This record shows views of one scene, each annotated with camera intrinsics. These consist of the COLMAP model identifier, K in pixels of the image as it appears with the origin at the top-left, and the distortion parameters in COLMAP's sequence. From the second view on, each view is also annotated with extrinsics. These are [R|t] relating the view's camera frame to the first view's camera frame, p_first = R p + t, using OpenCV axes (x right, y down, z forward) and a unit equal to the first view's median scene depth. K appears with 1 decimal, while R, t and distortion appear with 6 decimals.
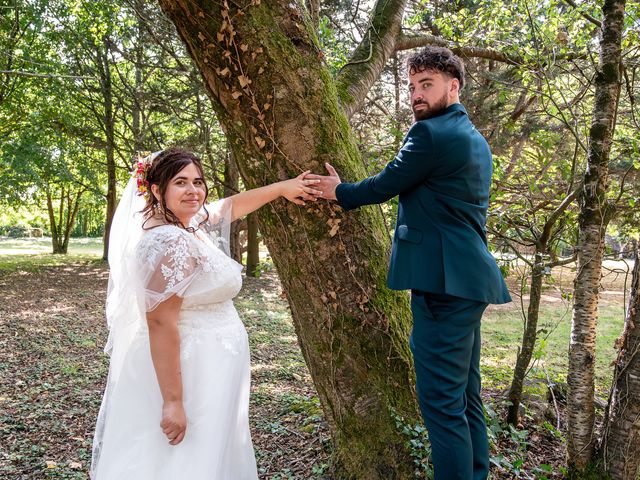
lens RADIAL K [[562.5, 0, 319.3], [0, 562.5, 232.2], [0, 0, 1]] dist [-0.007141, -0.002139]
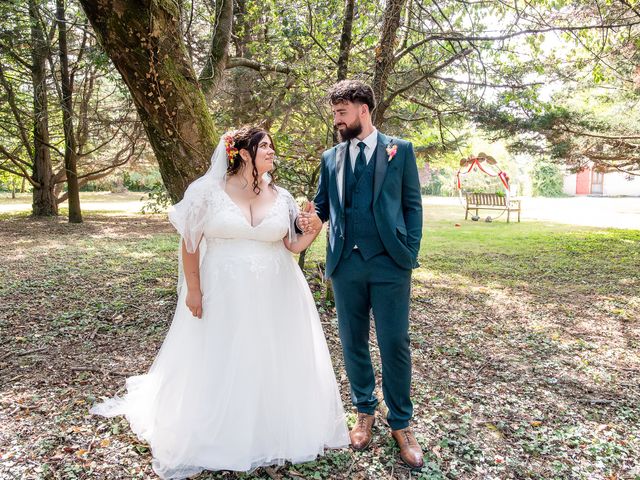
lens RADIAL K [[1021.8, 0, 319.6], [0, 1021.8, 279.3], [0, 0, 1]] dist [-0.008048, -0.010122]
pose [[0.917146, -0.067291, 0.392829, -0.913812], [0.030106, 0.994525, 0.100070, -0.000977], [-0.397412, -0.079952, 0.914151, -2.094340]]
